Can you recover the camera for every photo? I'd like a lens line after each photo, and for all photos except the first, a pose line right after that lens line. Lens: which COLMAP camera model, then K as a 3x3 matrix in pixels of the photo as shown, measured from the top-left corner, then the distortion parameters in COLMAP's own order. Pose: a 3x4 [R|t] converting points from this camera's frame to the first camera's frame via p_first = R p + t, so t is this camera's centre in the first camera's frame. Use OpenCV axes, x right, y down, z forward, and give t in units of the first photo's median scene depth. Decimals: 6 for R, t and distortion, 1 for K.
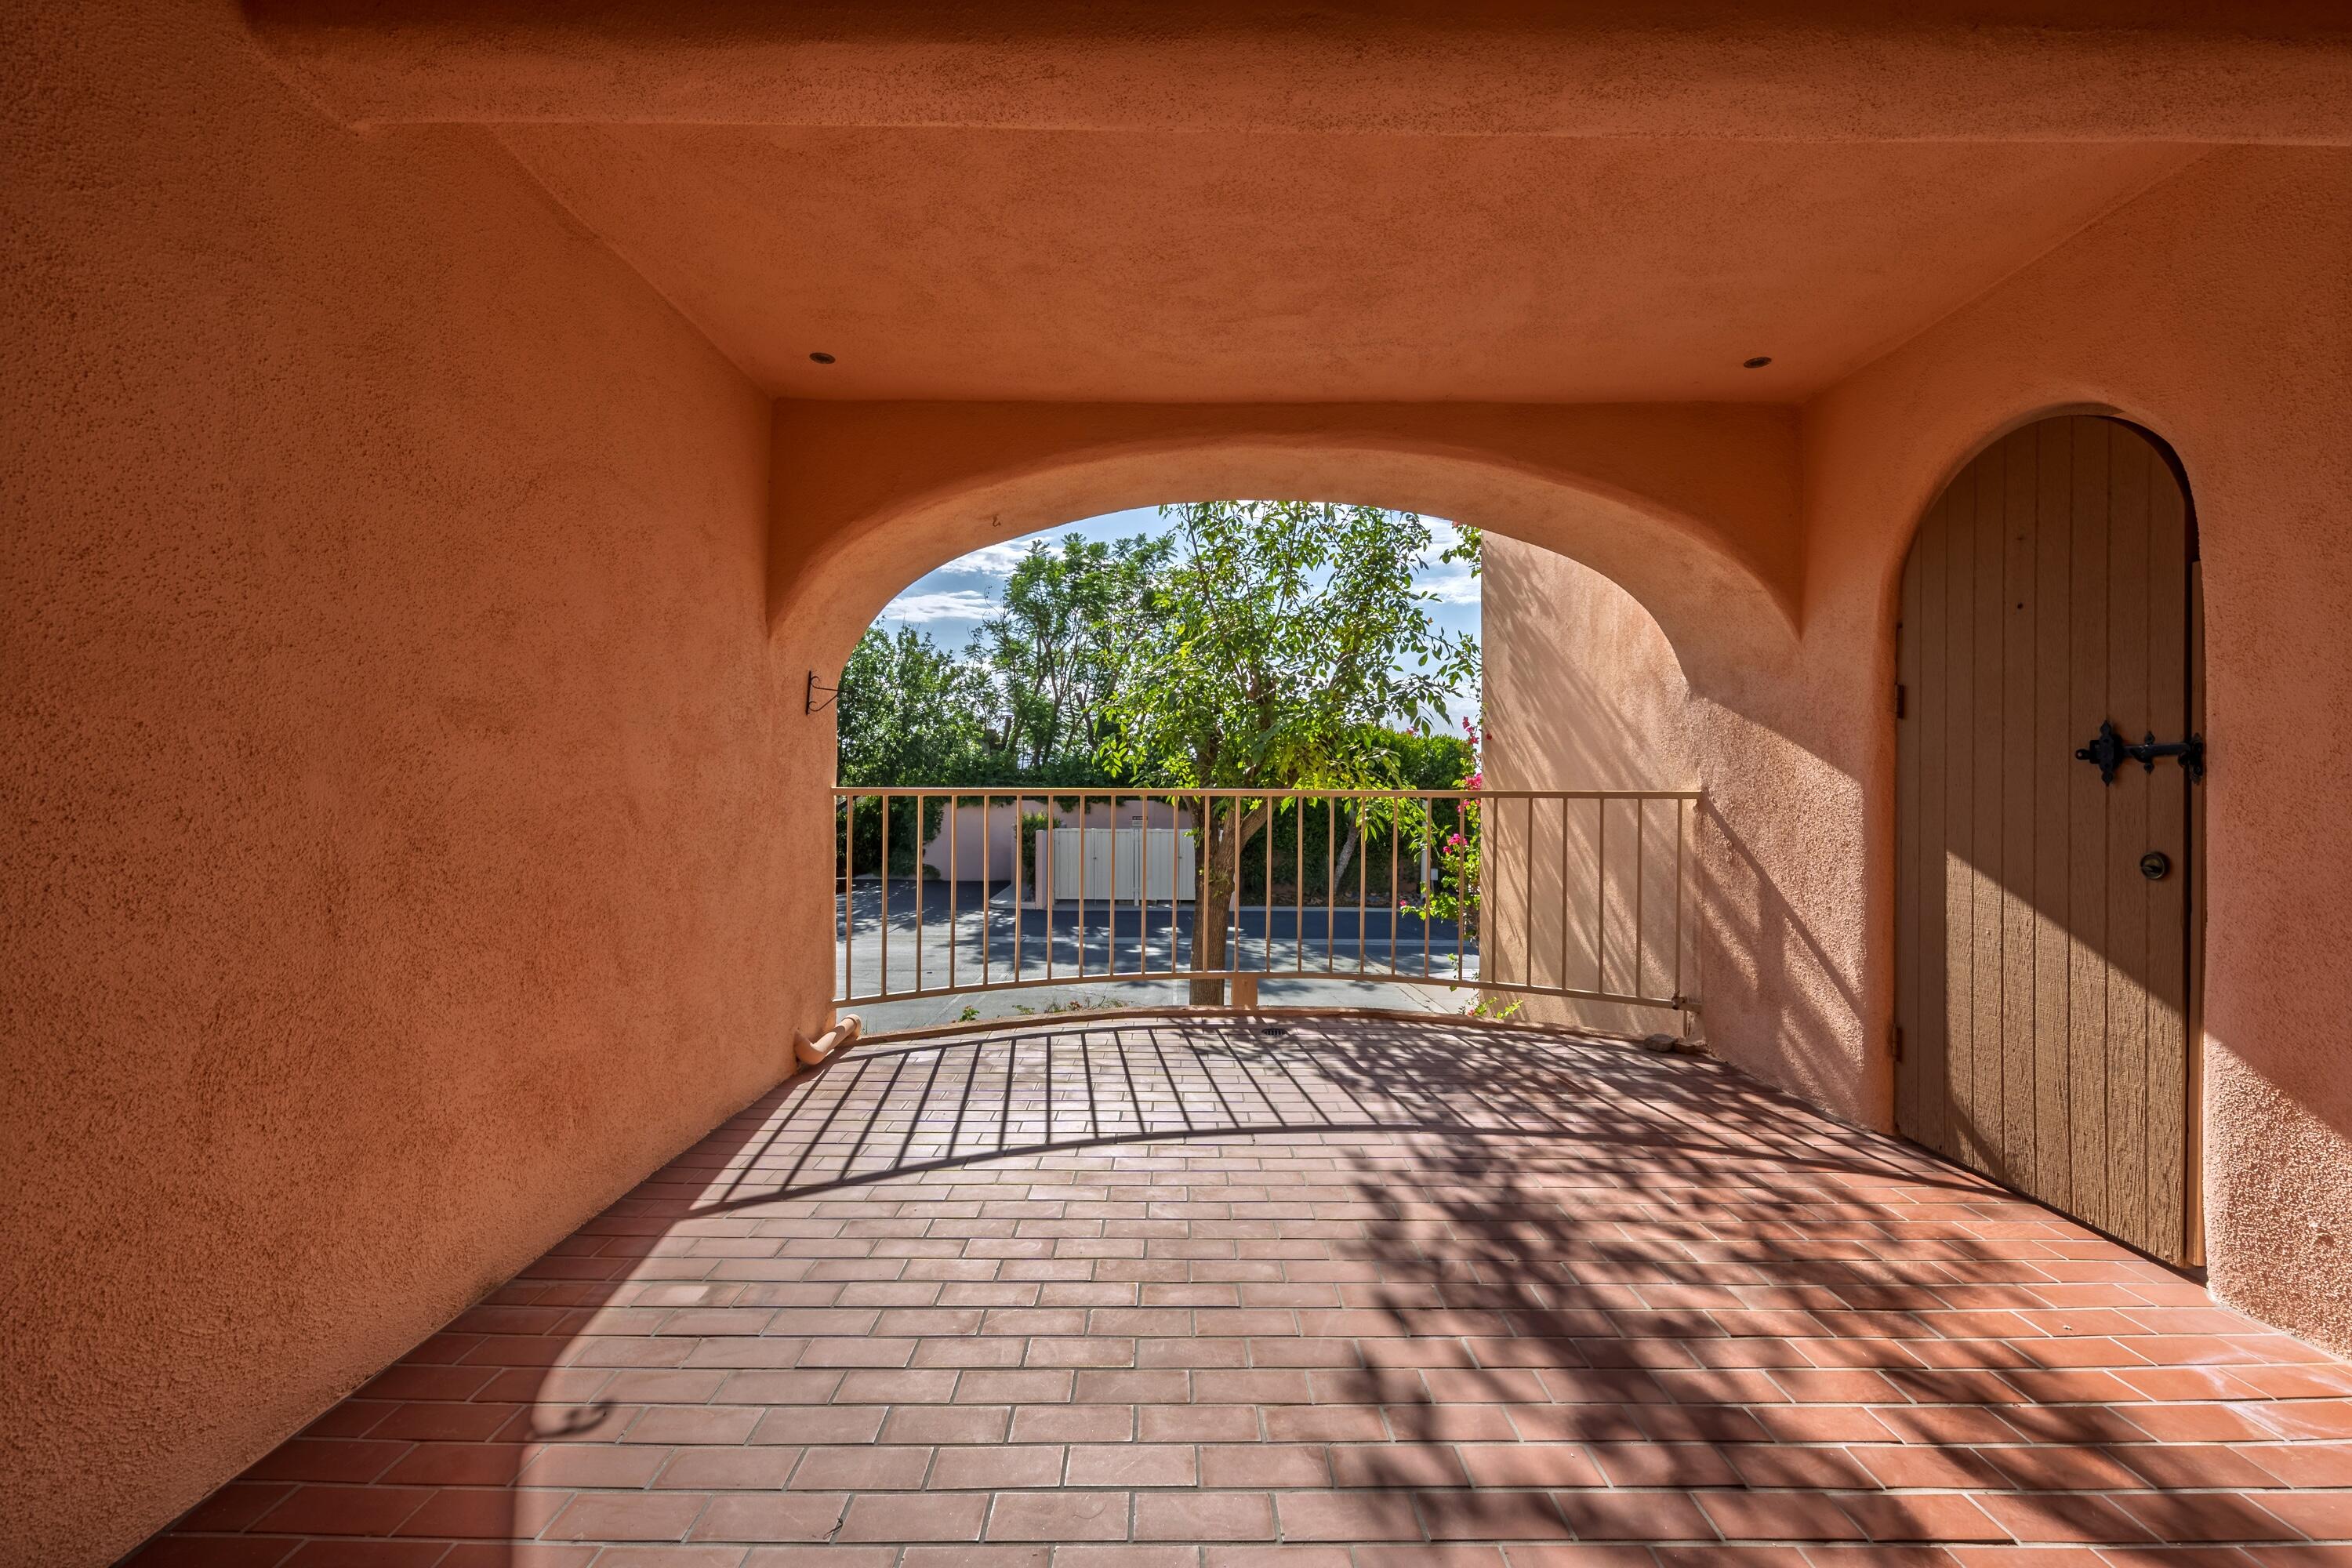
lens RADIAL K [[1017.3, 0, 1180.8], [0, 1017.3, 789.9], [0, 0, 1]] dist [0.003550, 0.000136]
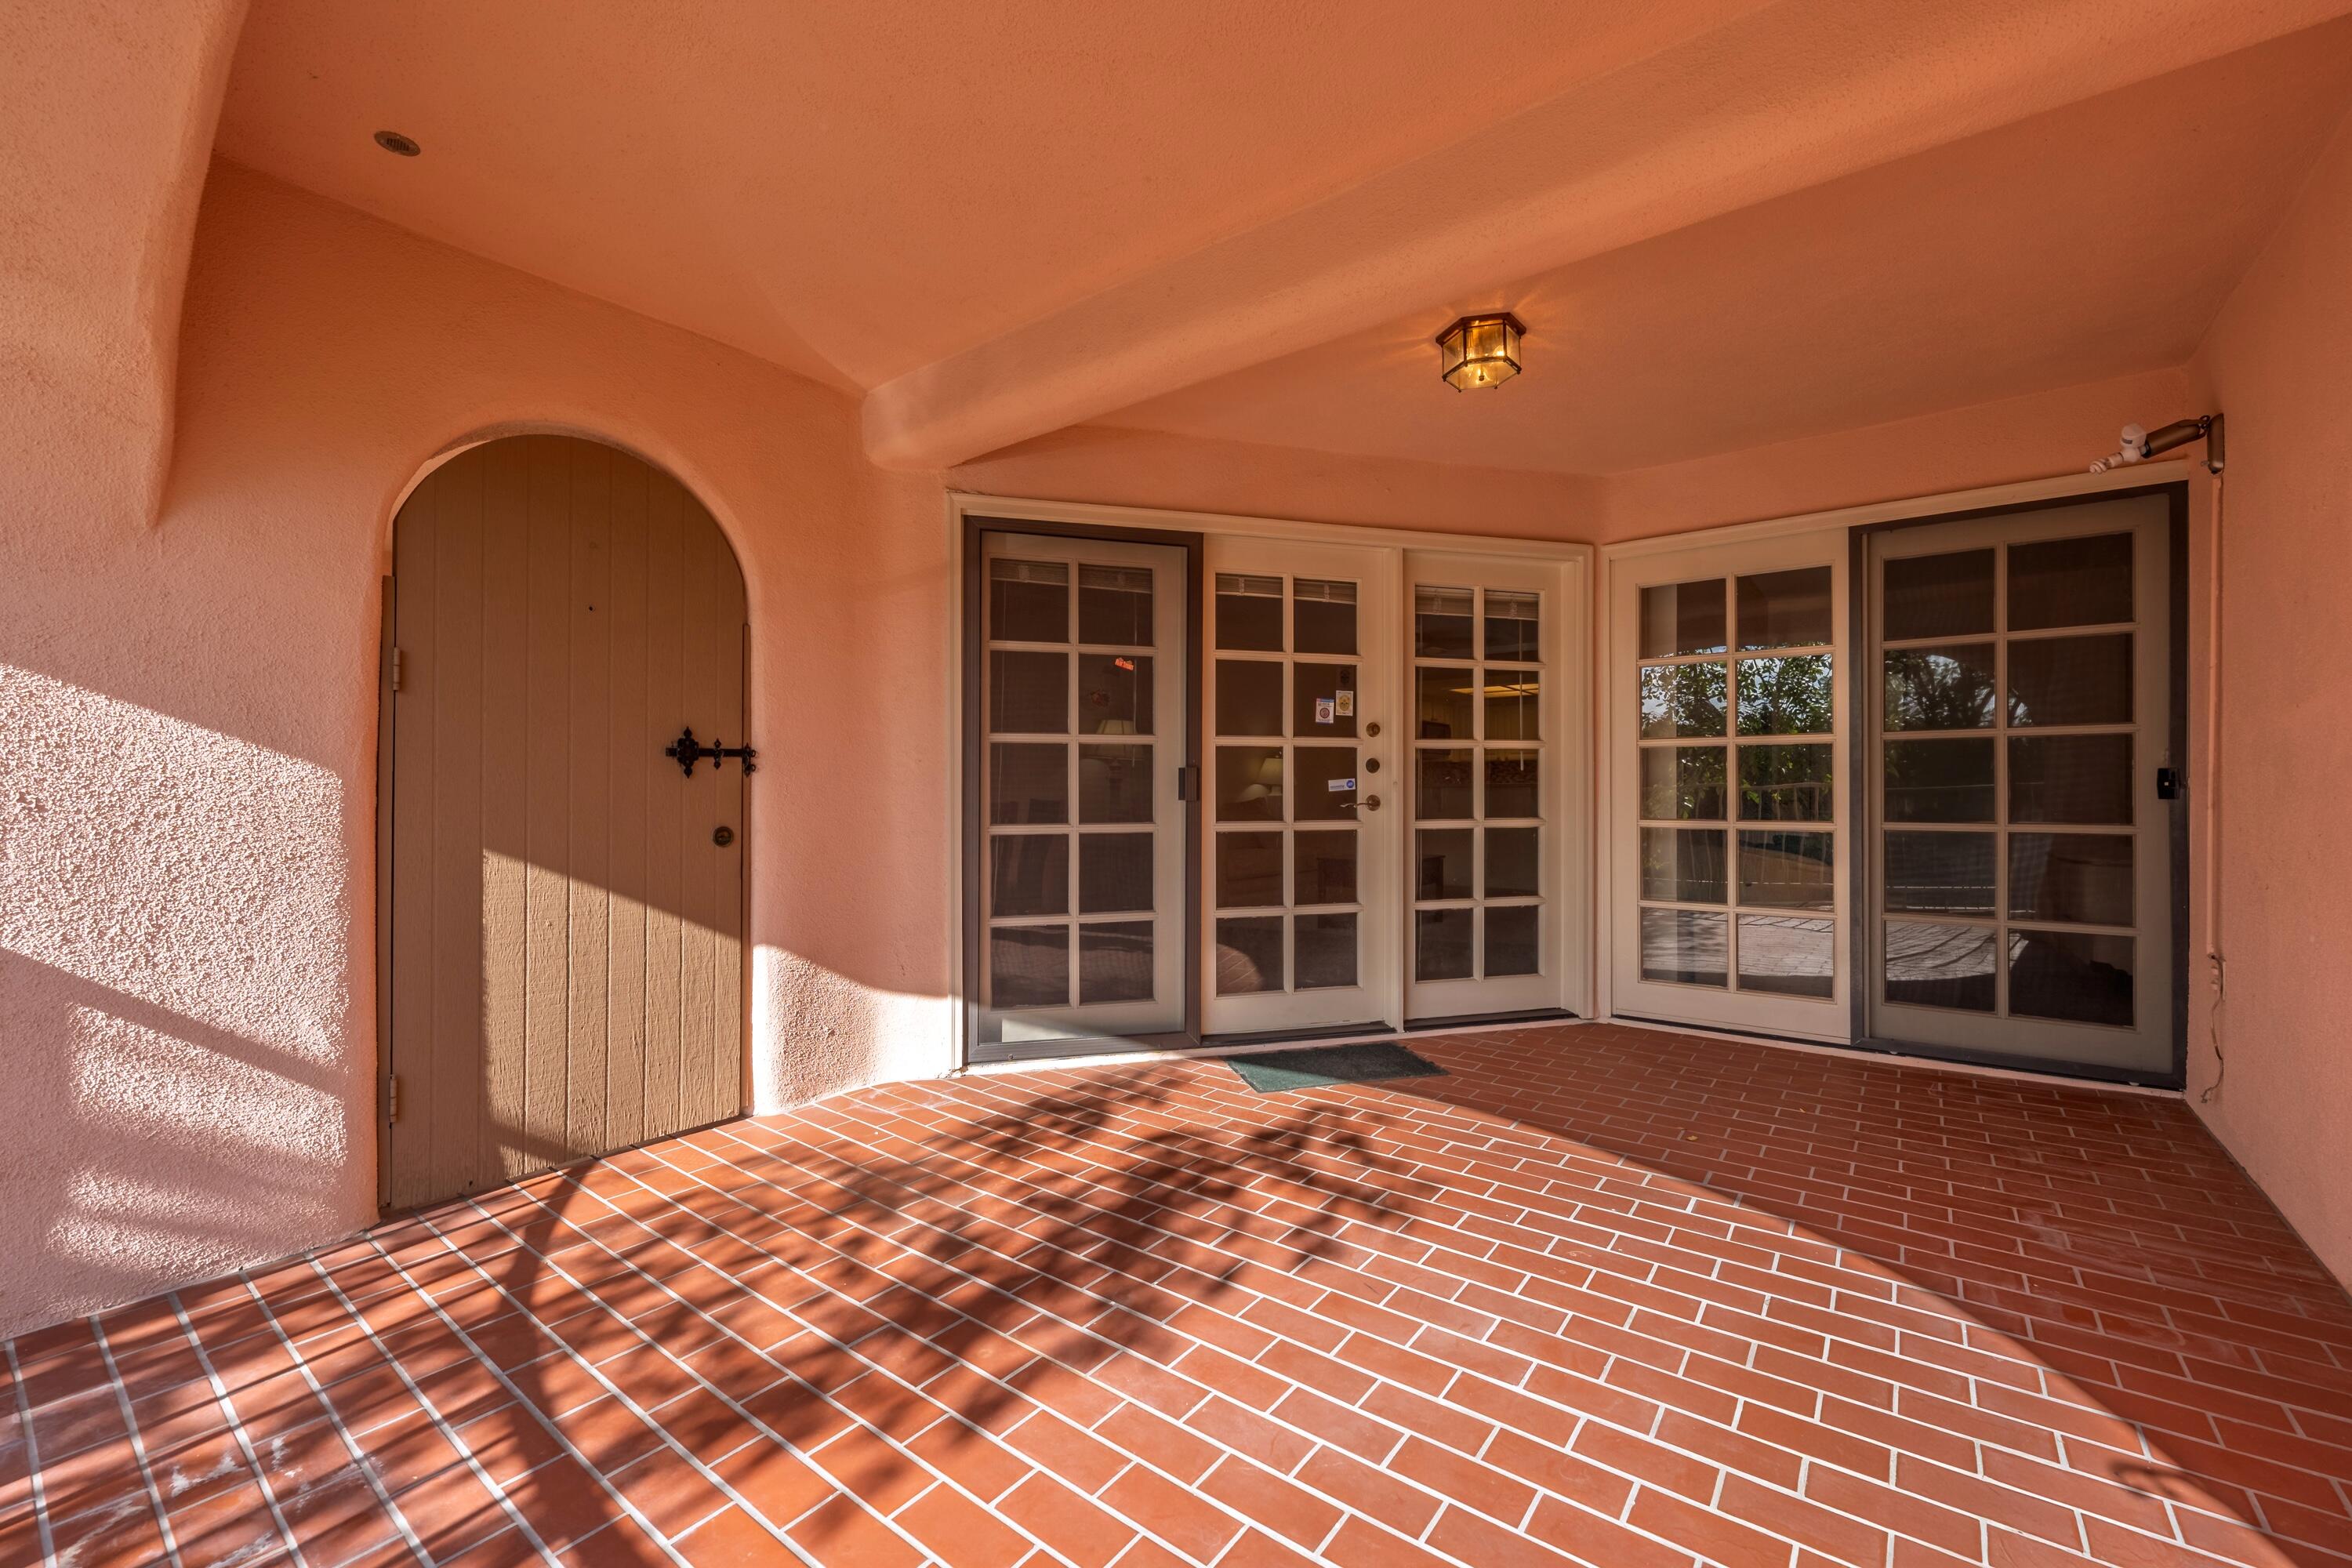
lens RADIAL K [[984.8, 0, 1167.1], [0, 984.8, 791.1], [0, 0, 1]] dist [-0.000457, 0.000269]
pose [[-0.794609, -0.005995, 0.607092, -0.258229], [-0.002060, 0.999972, 0.007178, 0.002055], [-0.607118, 0.004453, -0.794599, 1.332443]]
